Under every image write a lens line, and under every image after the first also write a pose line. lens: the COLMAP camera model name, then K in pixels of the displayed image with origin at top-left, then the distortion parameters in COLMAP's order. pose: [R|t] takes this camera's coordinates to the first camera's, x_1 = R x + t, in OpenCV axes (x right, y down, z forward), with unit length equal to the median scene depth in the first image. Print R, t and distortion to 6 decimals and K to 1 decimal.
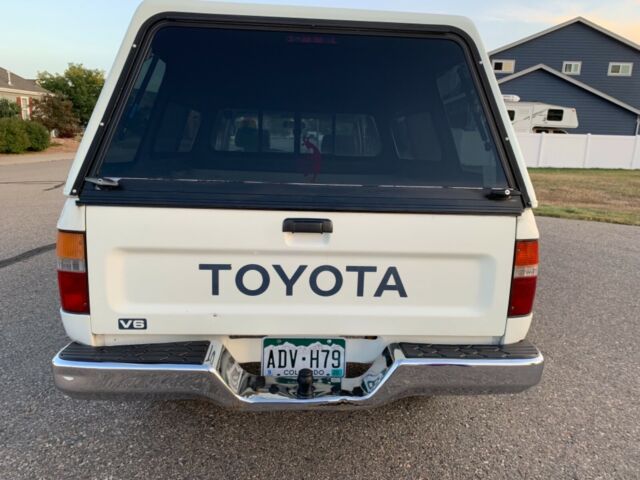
lens RADIAL K [[490.9, 0, 316.1], [0, 490.9, 245.3], [0, 0, 1]] dist [0.024975, -0.021278]
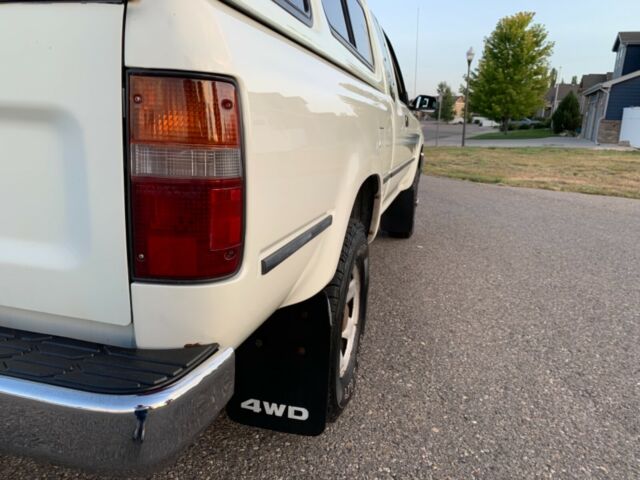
lens RADIAL K [[490.9, 0, 318.8], [0, 490.9, 234.1], [0, 0, 1]] dist [0.024975, -0.021278]
pose [[0.950601, 0.079080, -0.300174, 0.650664], [-0.078857, 0.996803, 0.012879, 0.093631], [0.300232, 0.011428, 0.953798, 0.683132]]
